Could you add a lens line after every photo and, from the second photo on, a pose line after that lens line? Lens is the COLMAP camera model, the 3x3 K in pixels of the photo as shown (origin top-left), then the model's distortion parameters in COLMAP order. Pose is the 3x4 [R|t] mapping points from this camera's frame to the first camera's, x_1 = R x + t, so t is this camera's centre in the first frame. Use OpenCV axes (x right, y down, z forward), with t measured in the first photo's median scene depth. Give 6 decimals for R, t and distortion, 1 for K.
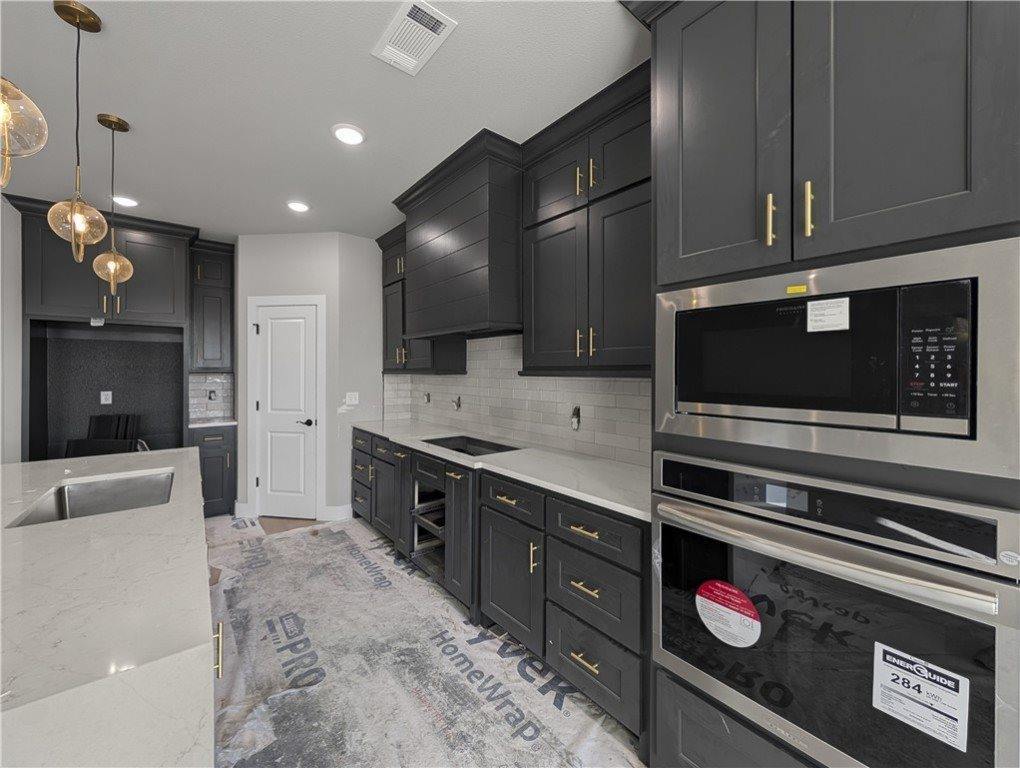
lens RADIAL K [[389.8, 0, 503.5], [0, 389.8, 375.2], [0, 0, 1]] dist [0.001904, 0.000128]
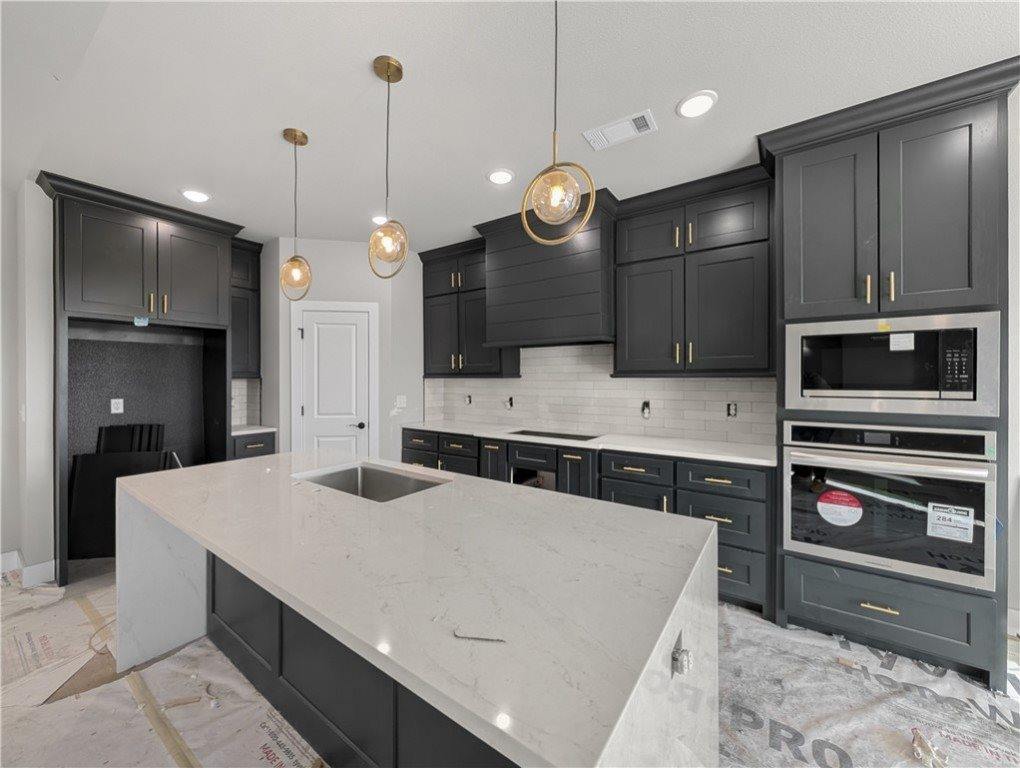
lens RADIAL K [[389.8, 0, 497.4], [0, 389.8, 382.0], [0, 0, 1]] dist [0.001904, 0.000128]
pose [[0.963769, -0.006433, 0.266660, -1.265779], [0.006633, 0.999978, 0.000152, 0.025399], [-0.266655, 0.001622, 0.963791, -0.264866]]
